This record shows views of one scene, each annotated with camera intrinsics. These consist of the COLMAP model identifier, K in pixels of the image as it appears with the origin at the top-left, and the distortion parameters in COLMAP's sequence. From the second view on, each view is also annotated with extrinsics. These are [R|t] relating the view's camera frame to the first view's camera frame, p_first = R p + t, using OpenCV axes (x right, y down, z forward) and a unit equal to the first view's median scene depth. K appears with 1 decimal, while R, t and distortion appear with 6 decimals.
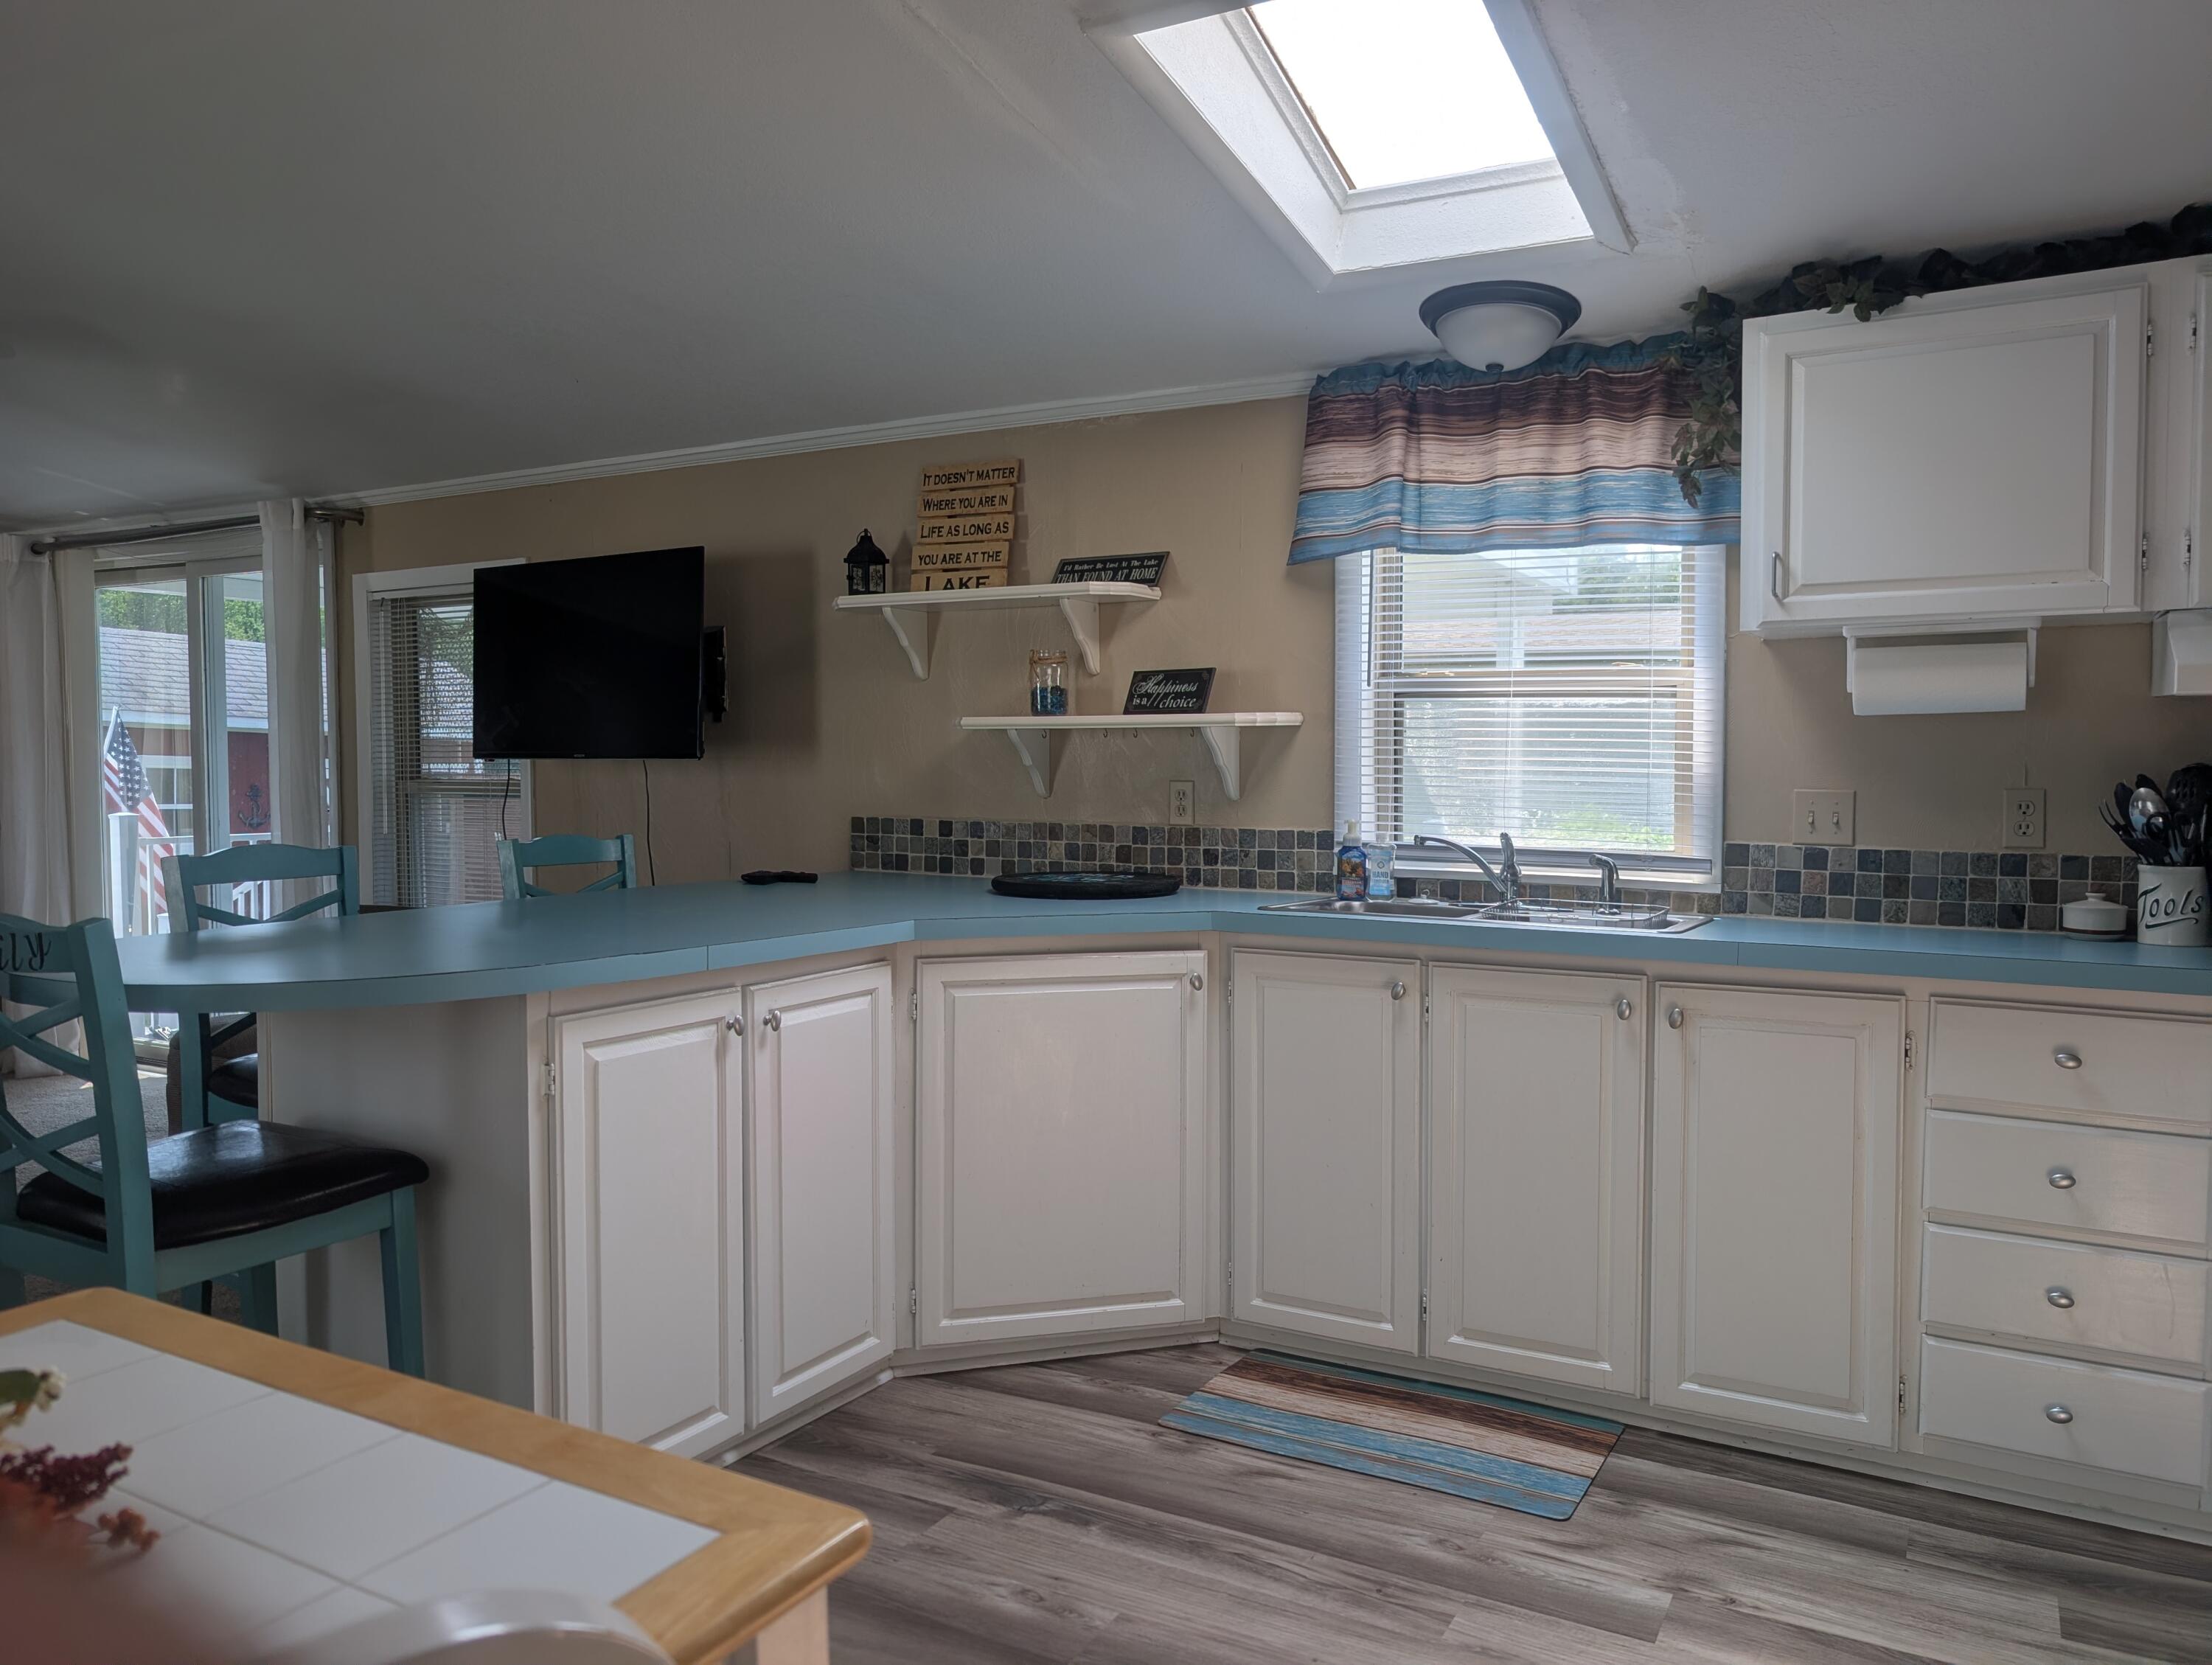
lens RADIAL K [[1593.1, 0, 1097.6], [0, 1593.1, 840.0], [0, 0, 1]] dist [0.028058, -0.031940]
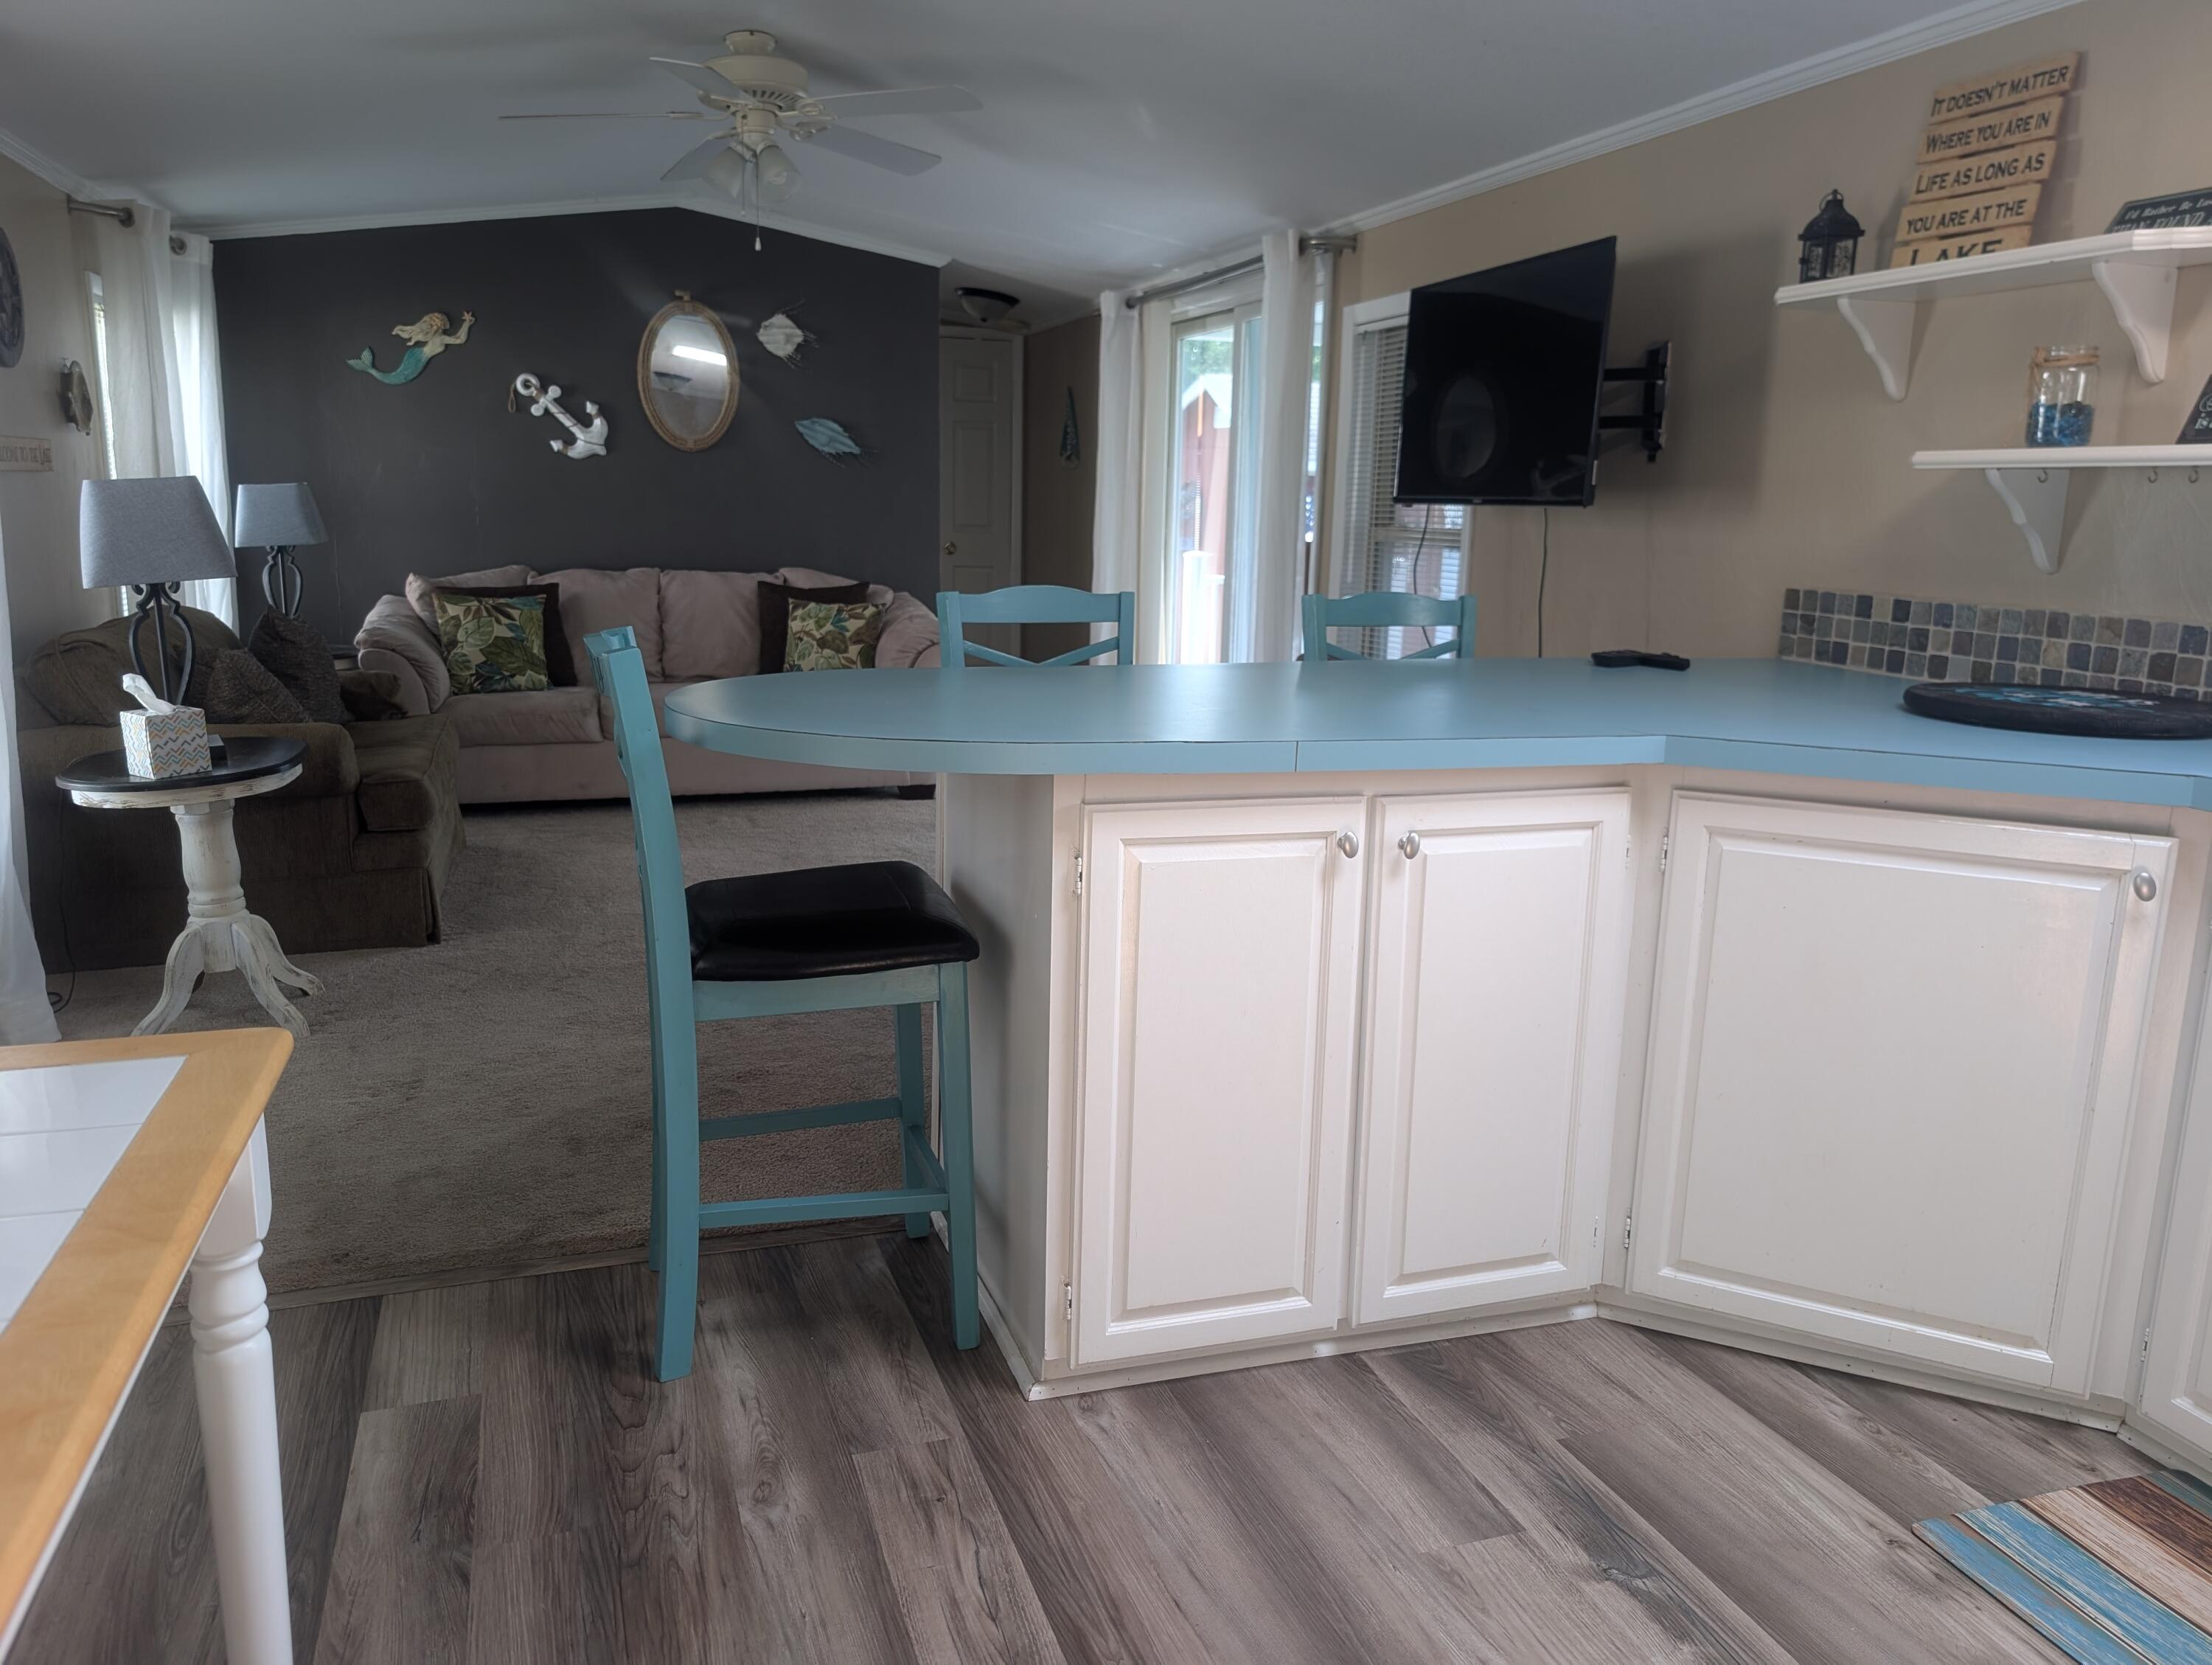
lens RADIAL K [[1593.1, 0, 1101.5], [0, 1593.1, 826.3], [0, 0, 1]] dist [0.028058, -0.031940]
pose [[0.746844, 0.148773, -0.648143, 0.152599], [-0.055090, 0.985145, 0.162649, -0.011536], [0.662713, -0.085767, 0.743946, 0.264684]]
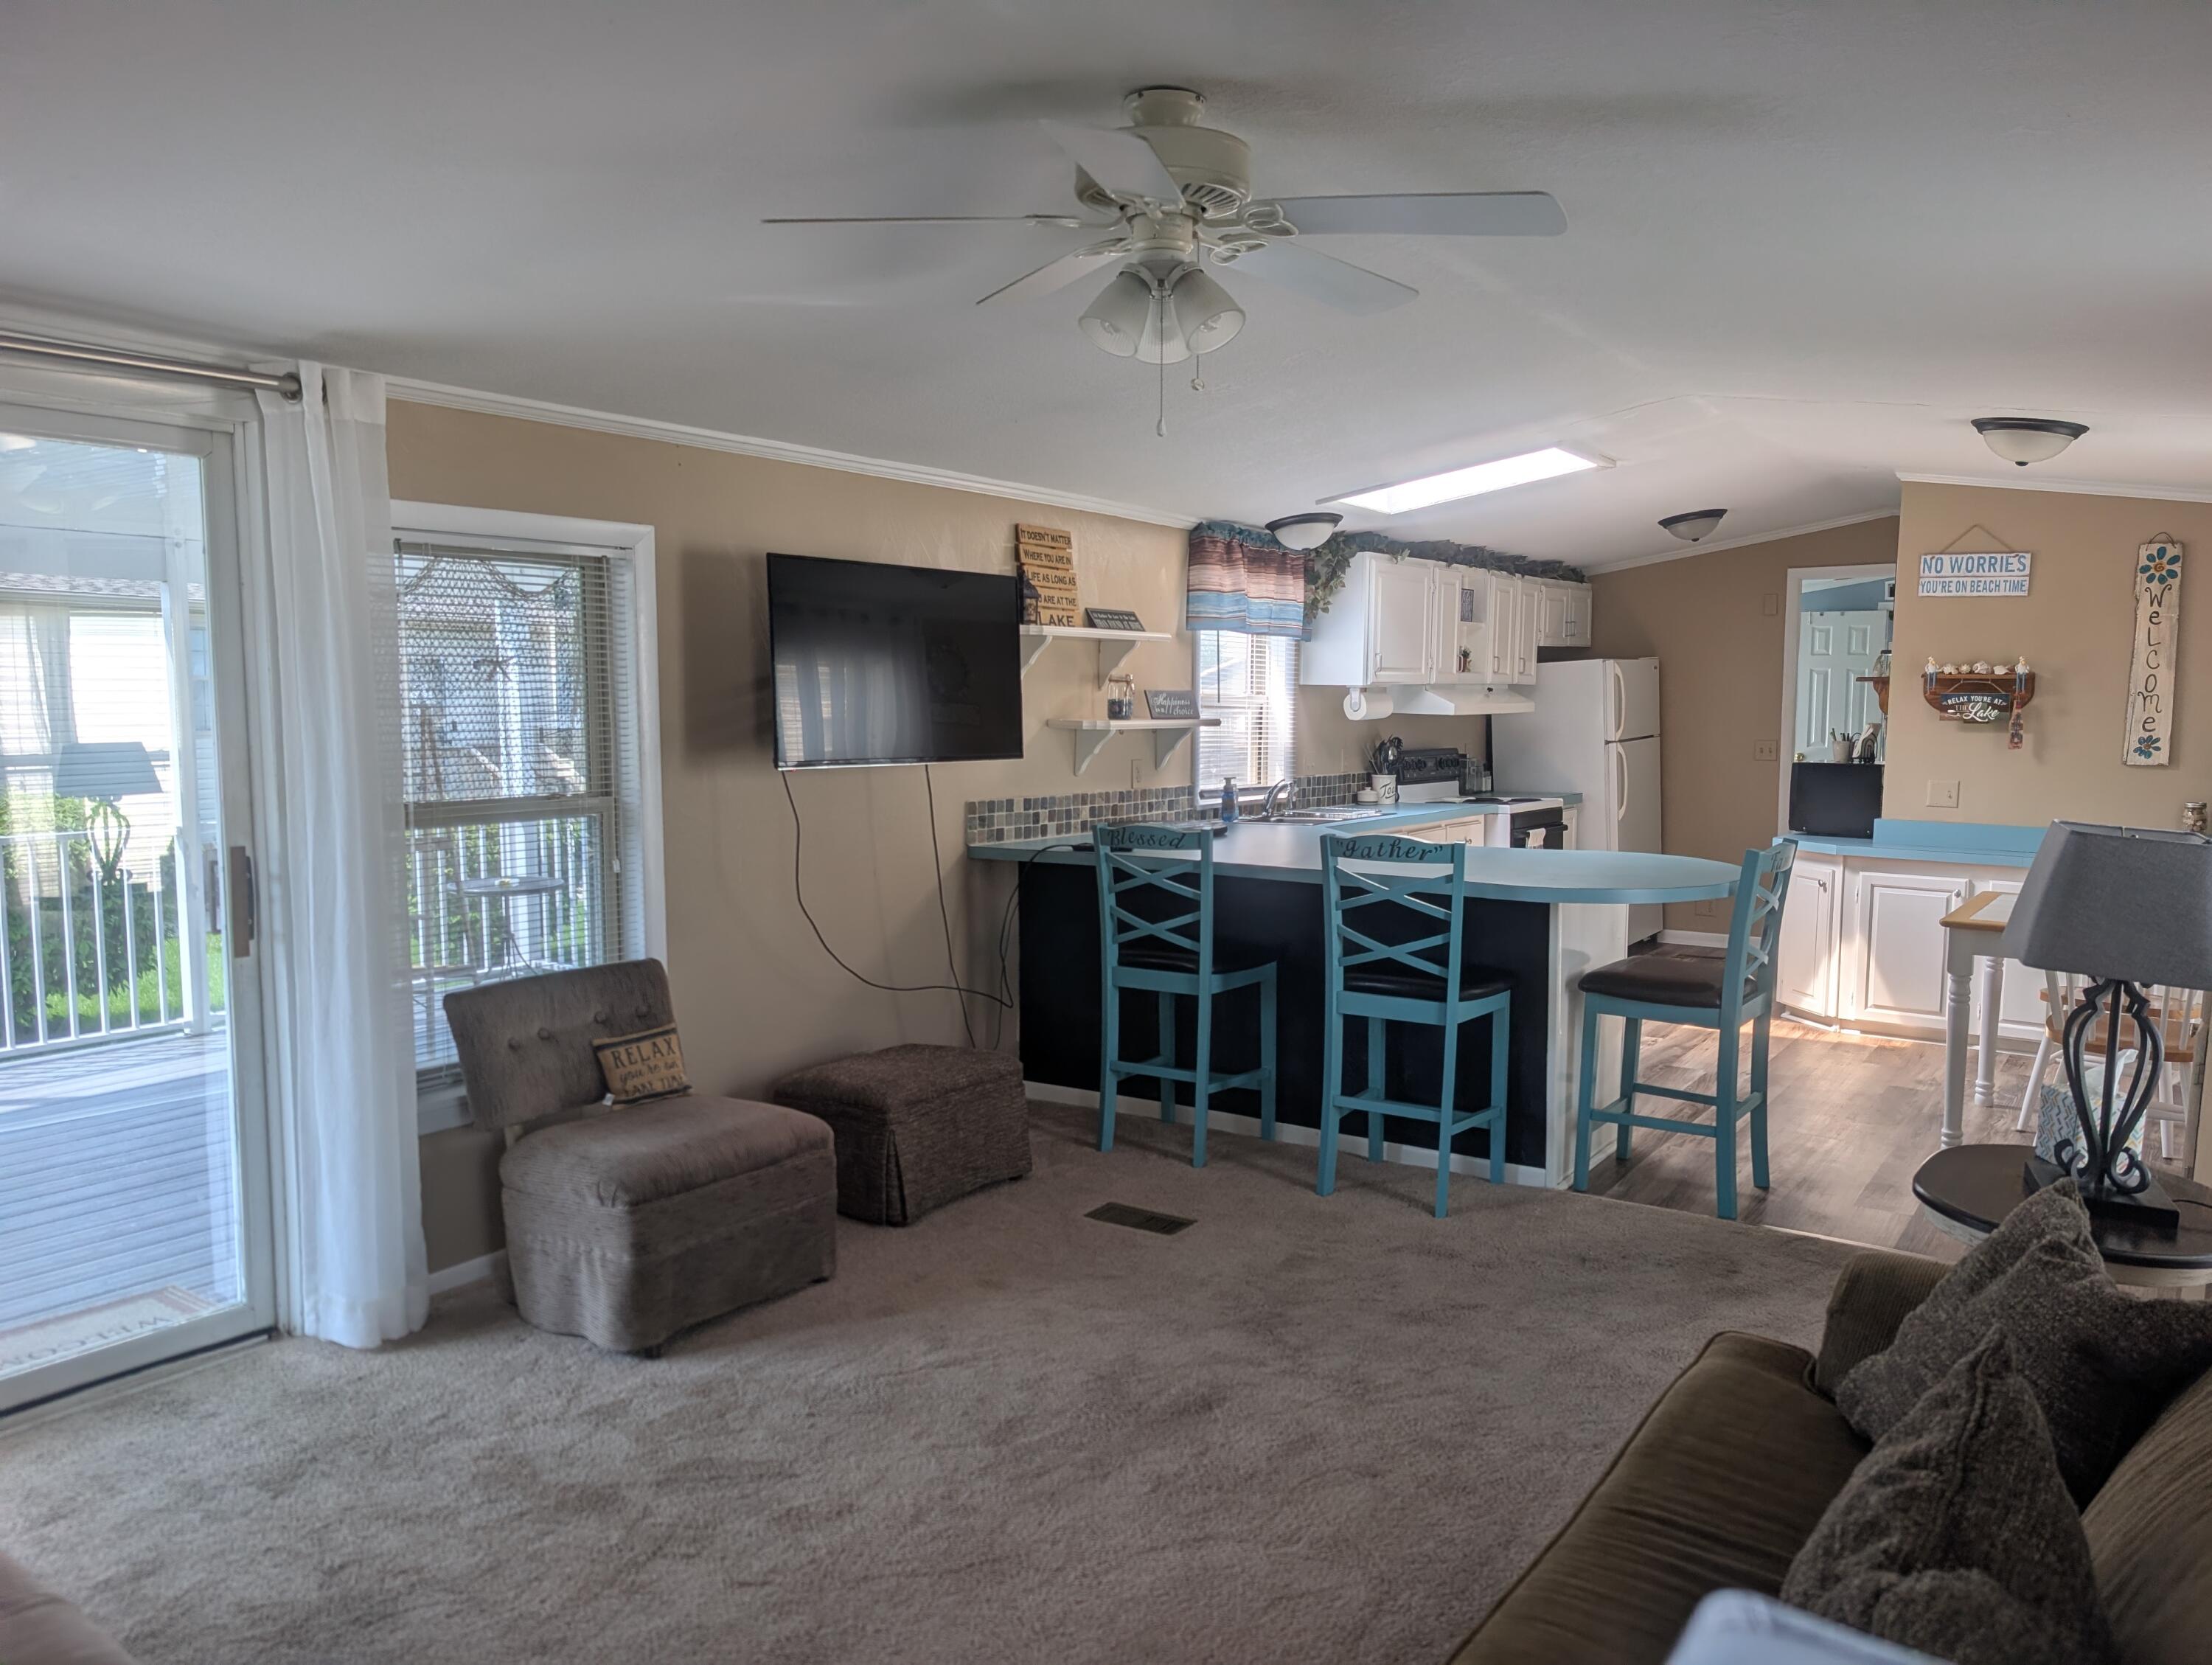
lens RADIAL K [[1593.1, 0, 1116.5], [0, 1593.1, 835.8], [0, 0, 1]] dist [0.028058, -0.031940]
pose [[0.092651, -0.089911, 0.991631, -1.756952], [0.047371, 0.995185, 0.085807, -0.114427], [-0.994571, 0.039024, 0.096464, 1.024673]]
